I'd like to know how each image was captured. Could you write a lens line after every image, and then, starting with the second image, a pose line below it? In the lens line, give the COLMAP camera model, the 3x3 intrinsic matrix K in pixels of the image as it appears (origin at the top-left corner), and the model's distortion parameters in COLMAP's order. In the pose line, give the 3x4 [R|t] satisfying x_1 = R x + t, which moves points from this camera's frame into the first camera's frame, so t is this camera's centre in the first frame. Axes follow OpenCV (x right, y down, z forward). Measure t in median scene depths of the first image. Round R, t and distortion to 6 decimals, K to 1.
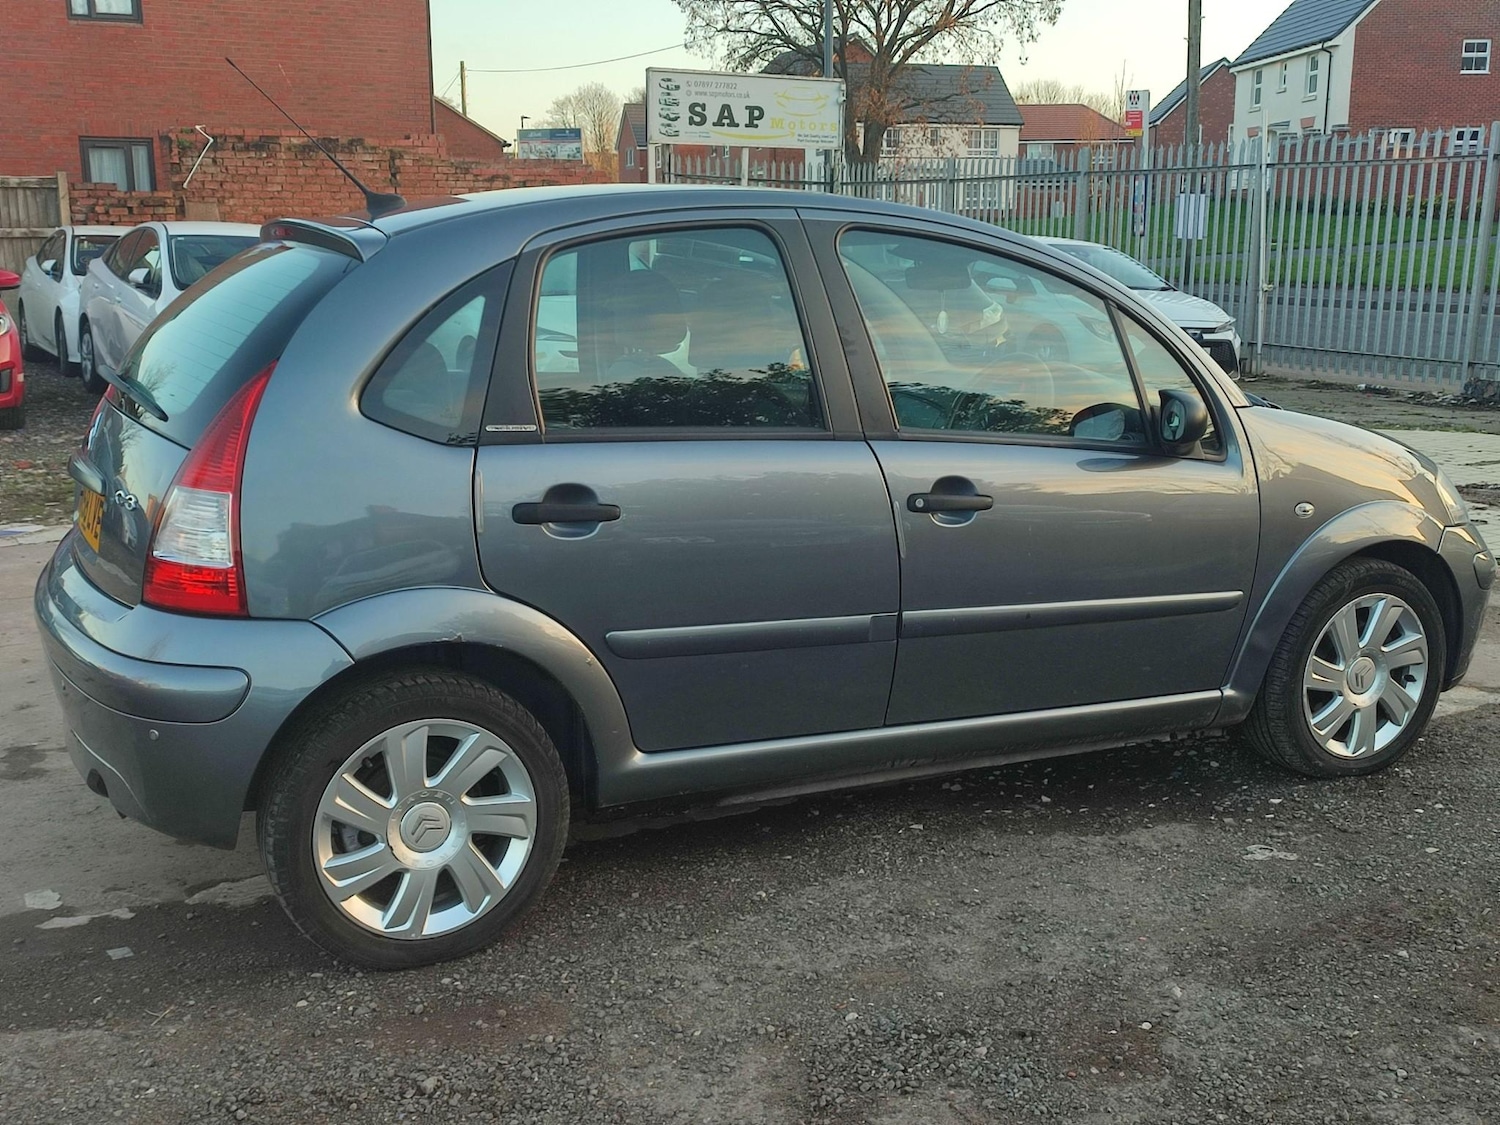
lens RADIAL K [[1618.6, 0, 745.9], [0, 1618.6, 584.9], [0, 0, 1]] dist [0.002069, 0.028570]
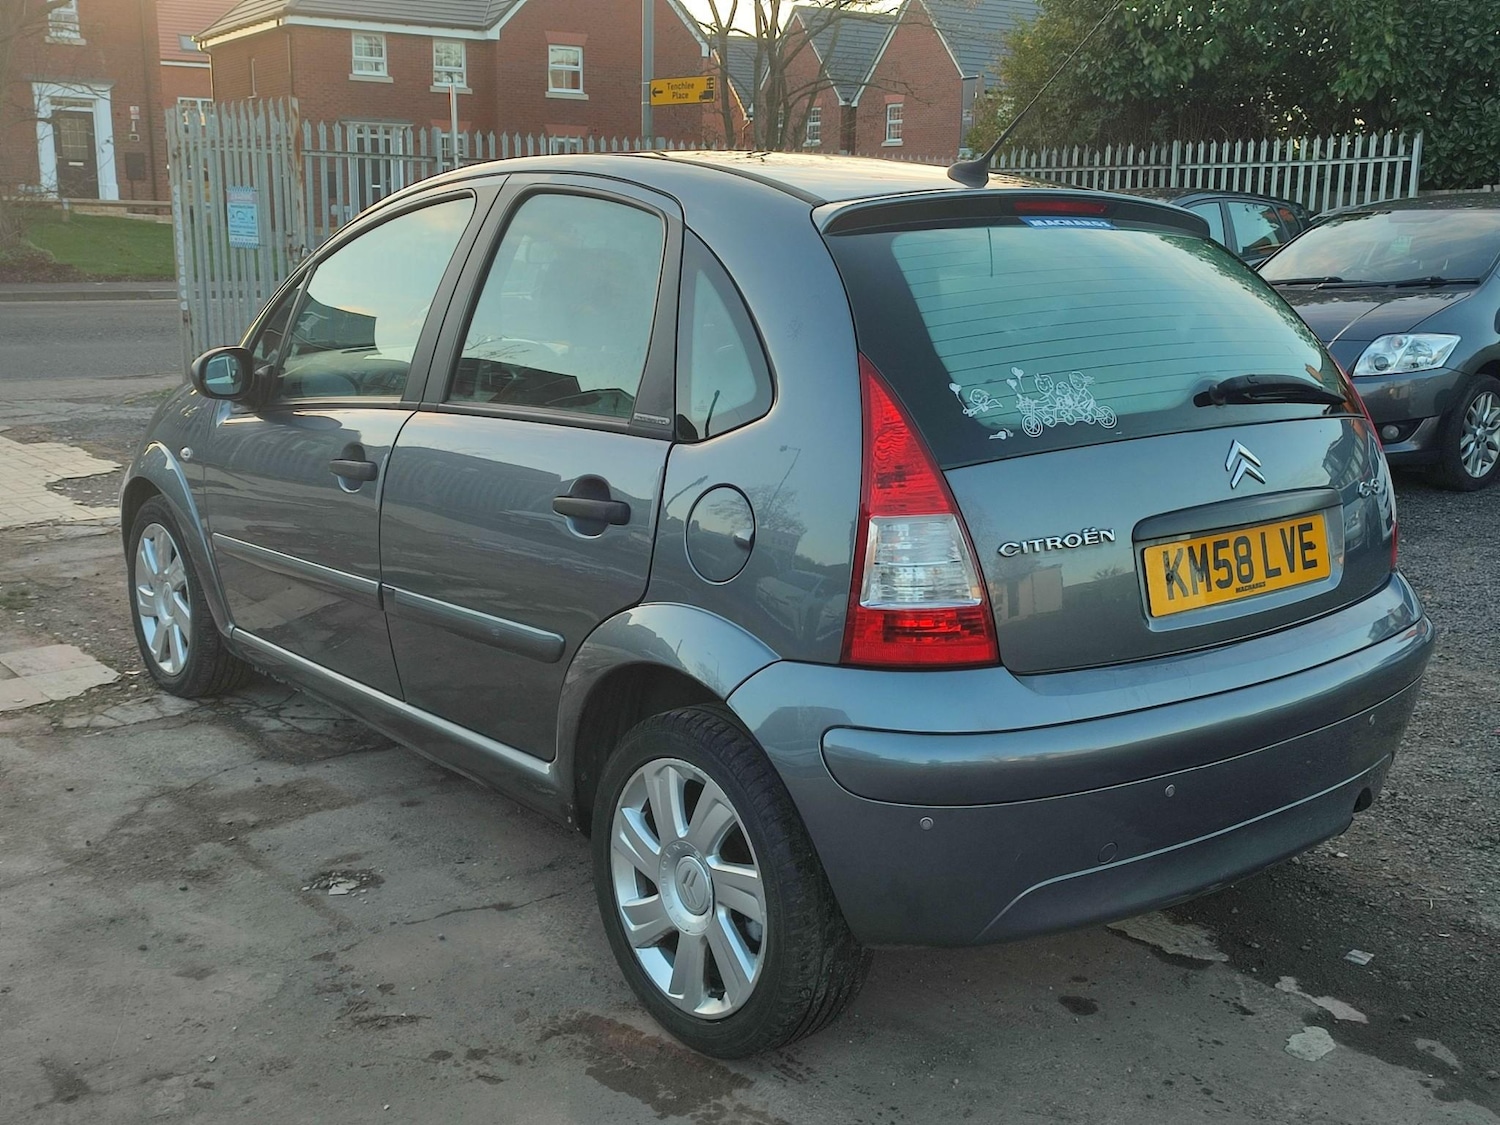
lens RADIAL K [[1568.0, 0, 750.0], [0, 1568.0, 562.5], [0, 0, 1]] dist [-0.012109, 0.097466]
pose [[-0.213078, -0.214396, 0.953222, -0.907189], [0.199004, 0.945652, 0.257177, -0.243693], [-0.956554, 0.244494, -0.158832, 1.134221]]
